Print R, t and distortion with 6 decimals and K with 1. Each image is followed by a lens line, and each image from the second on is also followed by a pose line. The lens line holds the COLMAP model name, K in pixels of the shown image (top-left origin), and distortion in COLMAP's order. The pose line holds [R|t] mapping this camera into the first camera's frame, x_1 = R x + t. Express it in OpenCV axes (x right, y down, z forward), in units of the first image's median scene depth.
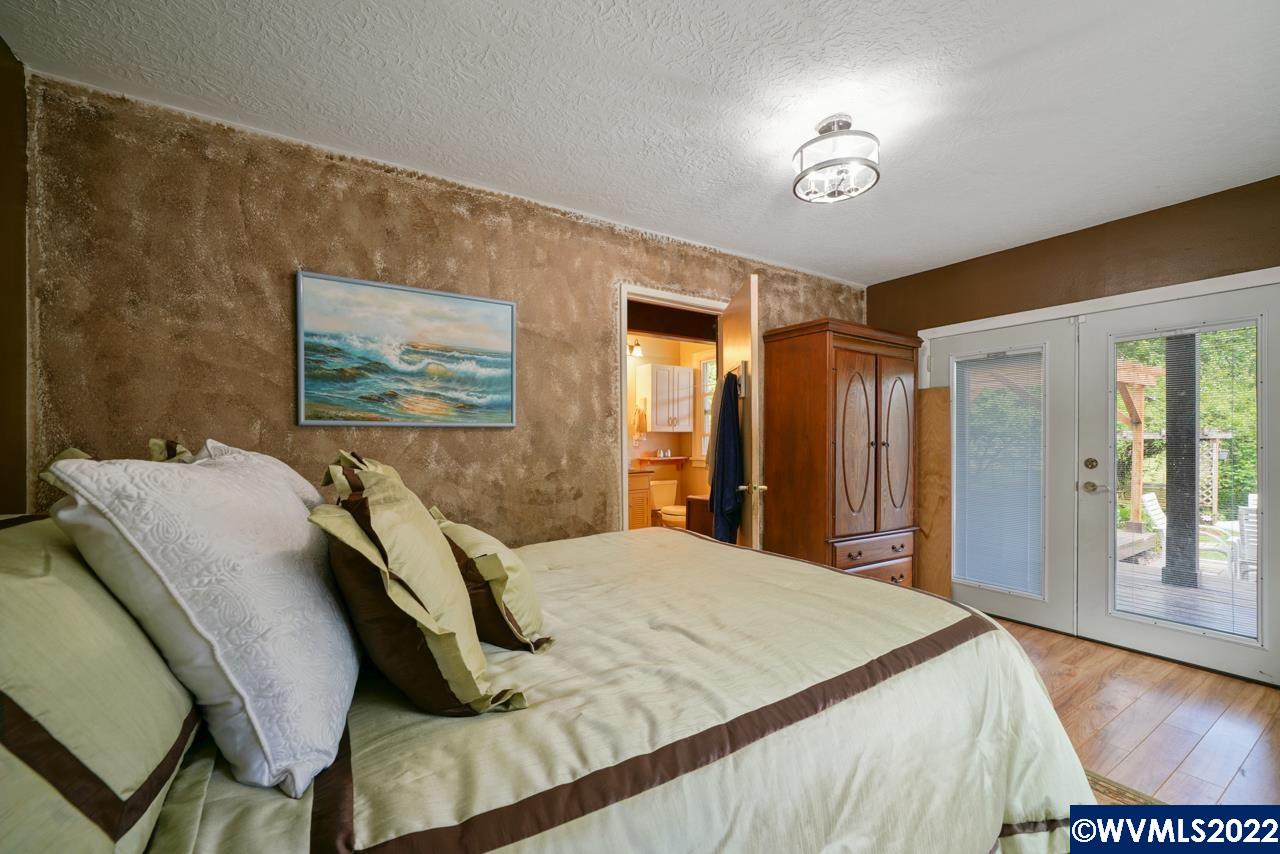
lens RADIAL K [[523.7, 0, 625.3], [0, 523.7, 447.0], [0, 0, 1]] dist [-0.000681, 0.002092]
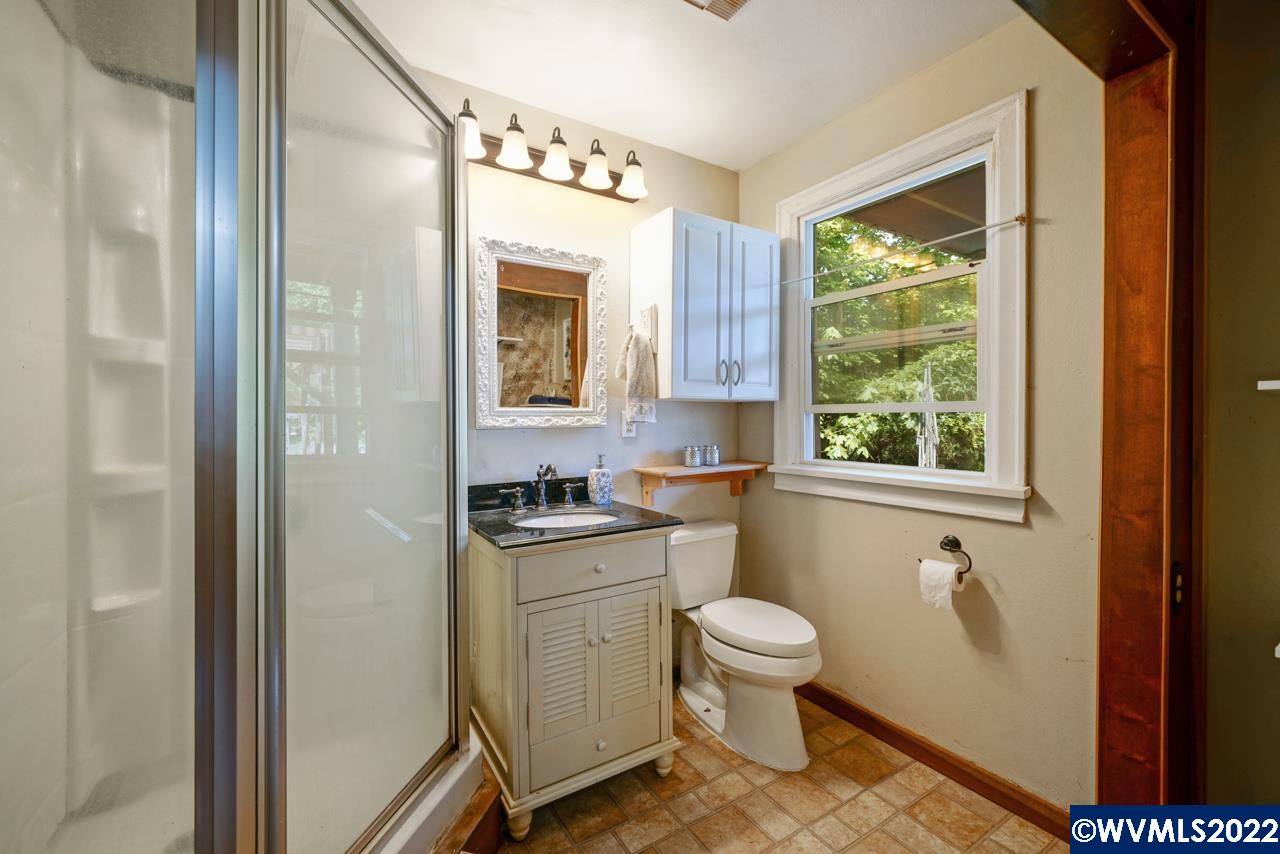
lens RADIAL K [[523.7, 0, 639.4], [0, 523.7, 421.1], [0, 0, 1]] dist [-0.000681, 0.002092]
pose [[0.999992, 0.003654, -0.001551, 0.034163], [-0.003661, 0.999984, -0.004420, -0.014838], [0.001535, 0.004426, 0.999989, 0.767806]]
